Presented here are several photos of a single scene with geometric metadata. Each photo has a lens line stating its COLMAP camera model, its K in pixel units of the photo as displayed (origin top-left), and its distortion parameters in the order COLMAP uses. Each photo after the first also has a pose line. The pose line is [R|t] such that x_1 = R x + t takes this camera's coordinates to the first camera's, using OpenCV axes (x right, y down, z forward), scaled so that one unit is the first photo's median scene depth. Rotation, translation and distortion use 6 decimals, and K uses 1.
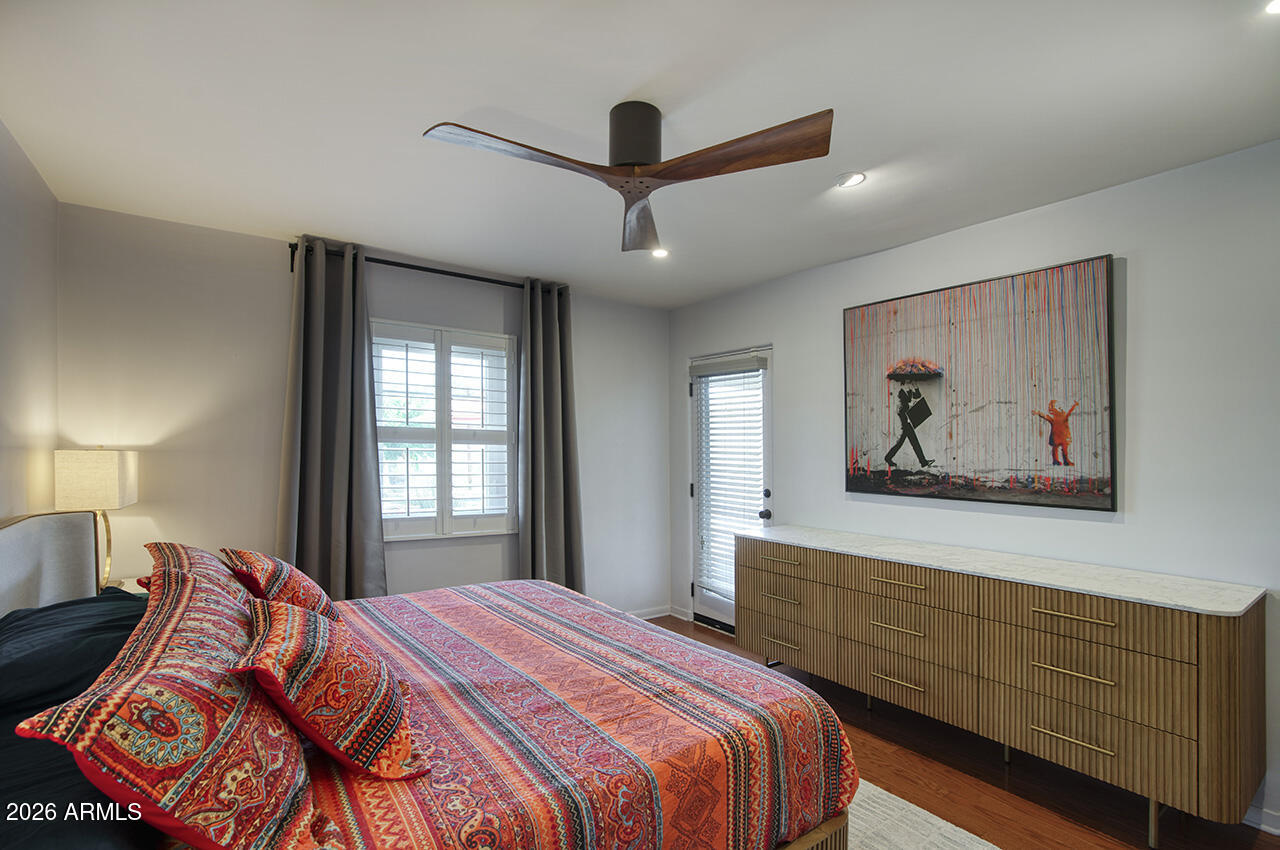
lens RADIAL K [[586.6, 0, 624.6], [0, 586.6, 430.8], [0, 0, 1]] dist [-0.070848, 0.024726]
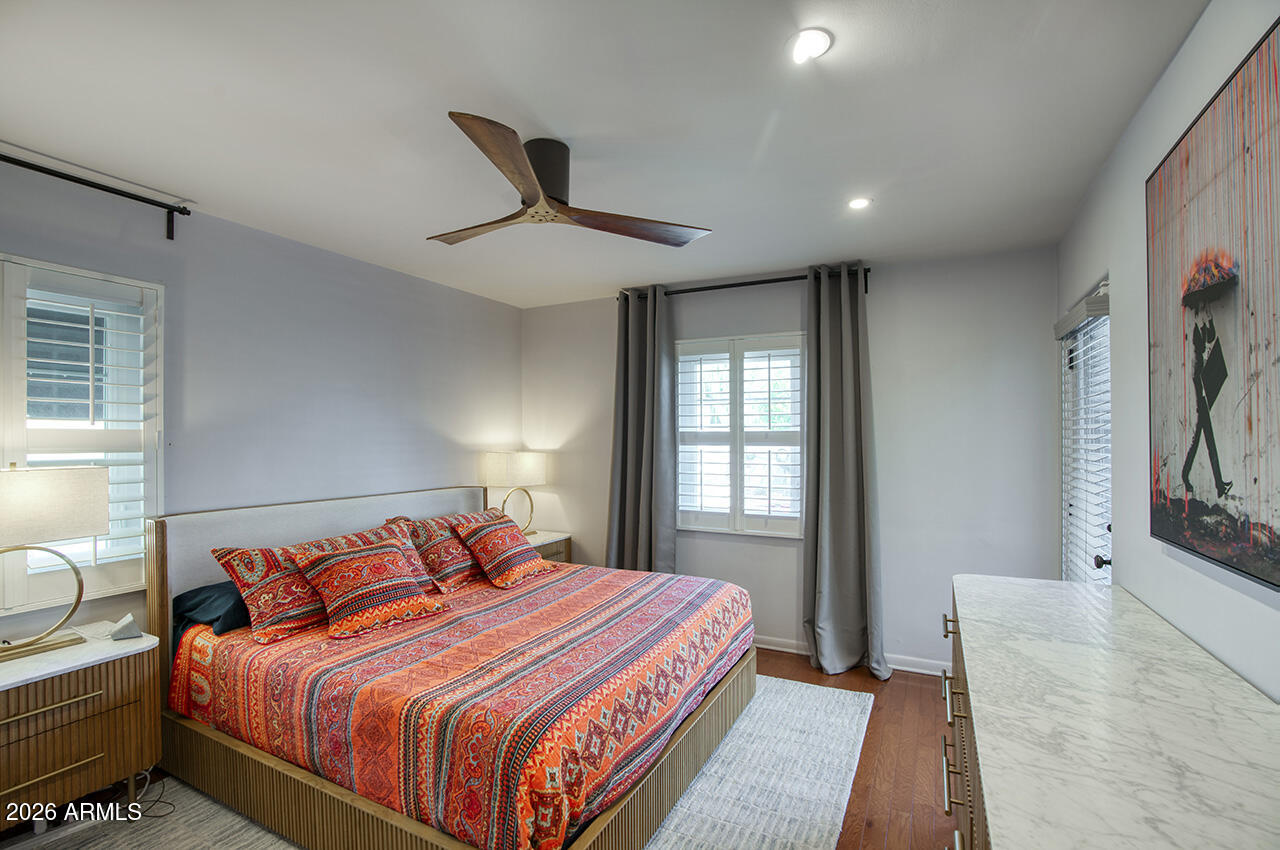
lens RADIAL K [[586.6, 0, 624.6], [0, 586.6, 430.8], [0, 0, 1]] dist [-0.070848, 0.024726]
pose [[0.463265, -0.027527, -0.885792, 0.676143], [0.033961, 0.999335, -0.013294, 0.002840], [0.885569, -0.023924, 0.463892, 0.398692]]
